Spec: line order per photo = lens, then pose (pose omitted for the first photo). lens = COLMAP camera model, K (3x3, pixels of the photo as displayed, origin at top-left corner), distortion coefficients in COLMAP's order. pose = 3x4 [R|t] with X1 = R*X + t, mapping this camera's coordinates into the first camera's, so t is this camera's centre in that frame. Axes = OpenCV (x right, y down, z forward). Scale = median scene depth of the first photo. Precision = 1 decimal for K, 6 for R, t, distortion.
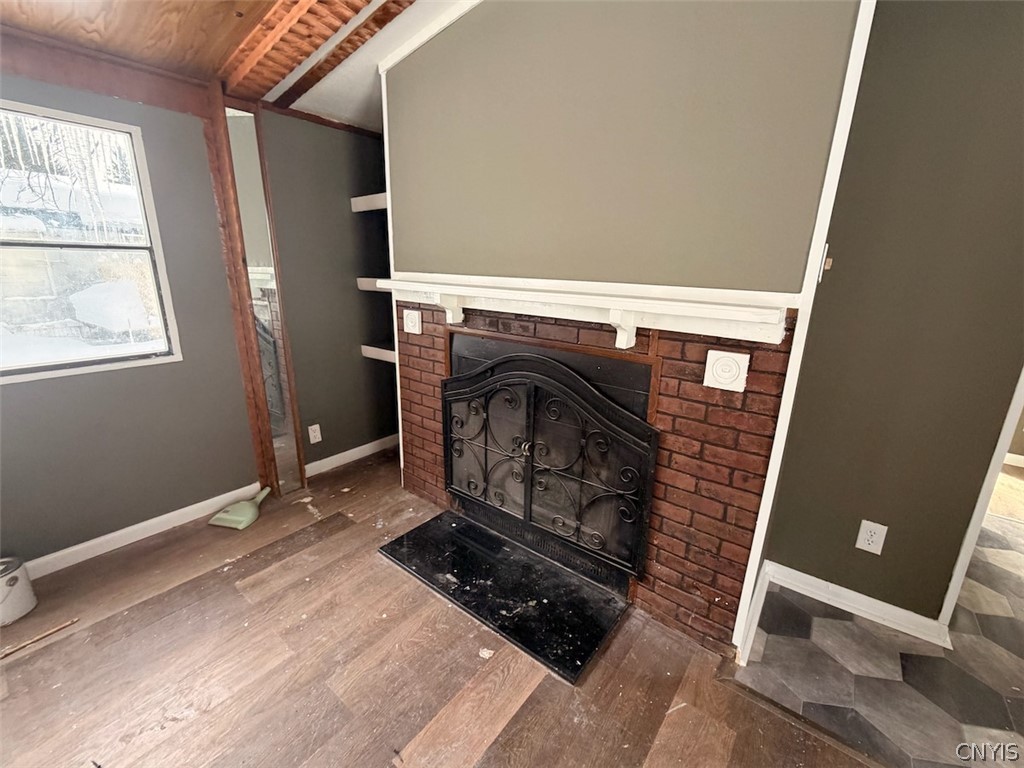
lens RADIAL K [[410.7, 0, 522.8], [0, 410.7, 378.8], [0, 0, 1]] dist [-0.000409, 0.000111]
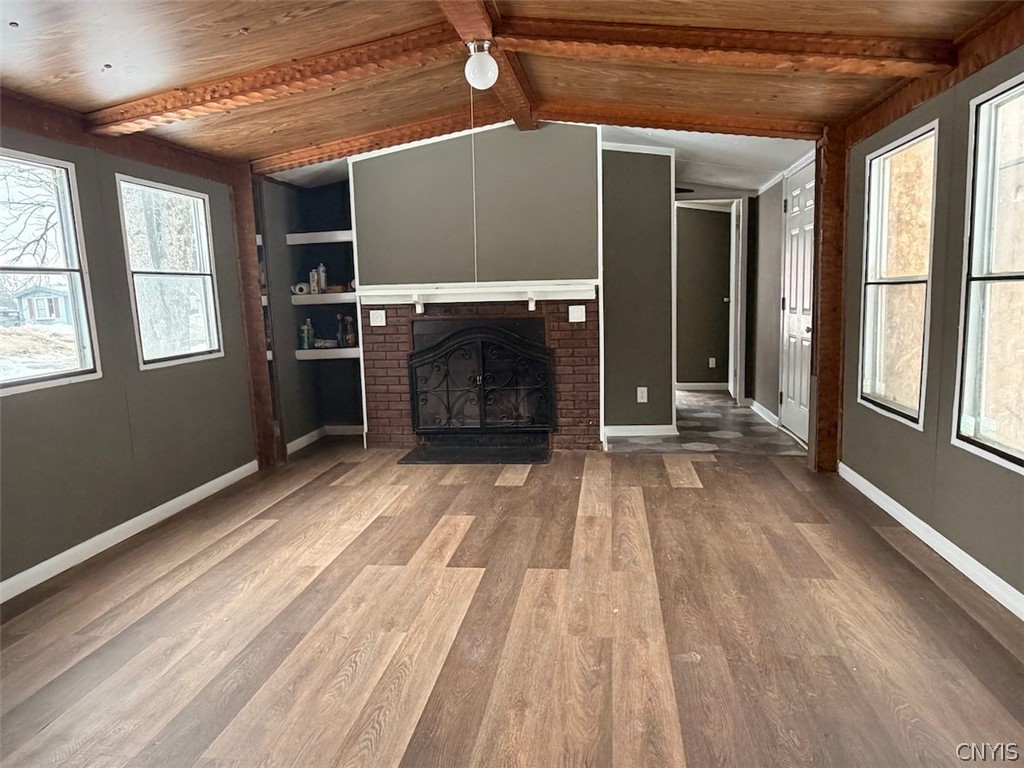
lens RADIAL K [[648.3, 0, 508.5], [0, 648.3, 385.7], [0, 0, 1]] dist [0.001529, 0.000628]
pose [[0.865304, -0.116501, 0.487520, -1.165997], [0.180416, 0.979817, -0.086079, 0.432860], [-0.467652, 0.162440, 0.868858, -1.352030]]
